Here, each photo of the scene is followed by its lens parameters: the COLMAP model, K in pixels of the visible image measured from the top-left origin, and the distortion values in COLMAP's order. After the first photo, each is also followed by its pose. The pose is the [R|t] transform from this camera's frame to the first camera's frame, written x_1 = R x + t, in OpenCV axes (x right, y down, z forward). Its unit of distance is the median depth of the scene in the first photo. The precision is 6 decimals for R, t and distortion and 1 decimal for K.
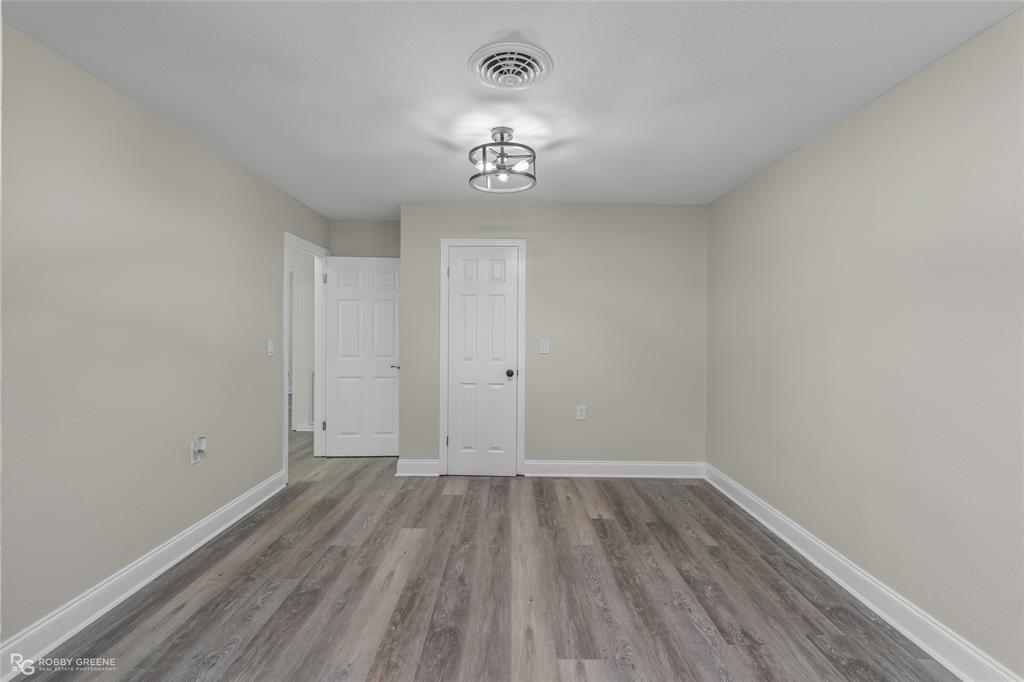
lens RADIAL K [[455.2, 0, 512.7], [0, 455.2, 331.0], [0, 0, 1]] dist [-0.004114, -0.000967]
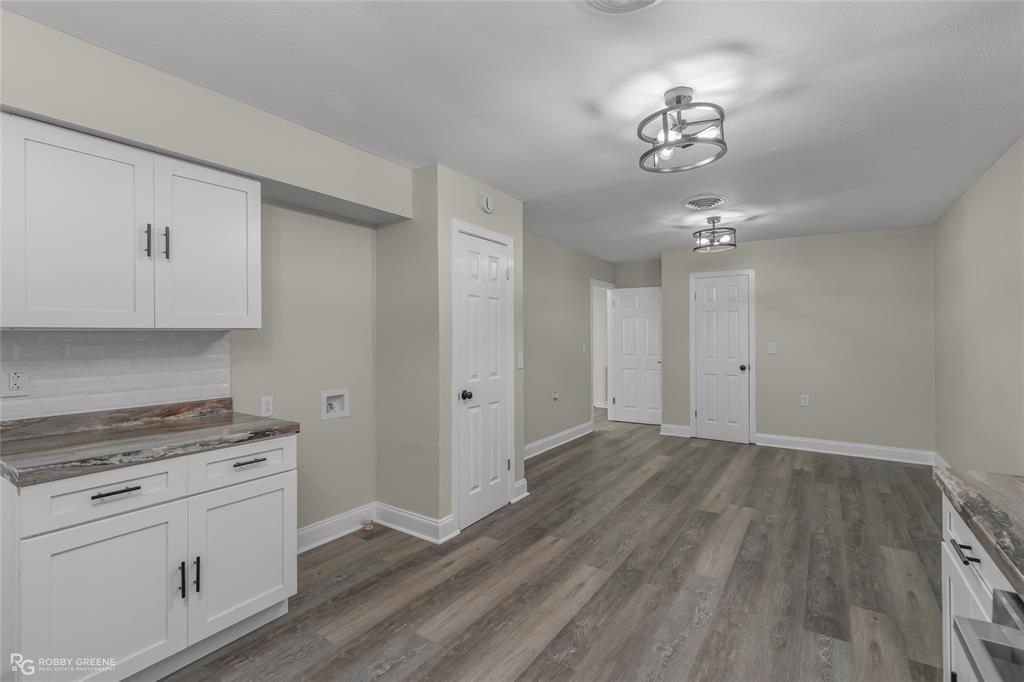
lens RADIAL K [[455.2, 0, 516.3], [0, 455.2, 334.0], [0, 0, 1]] dist [-0.004114, -0.000967]
pose [[0.826483, -0.013068, -0.562810, 0.241715], [0.008053, 0.999903, -0.011392, 0.002035], [0.562904, 0.004883, 0.826508, -0.611725]]
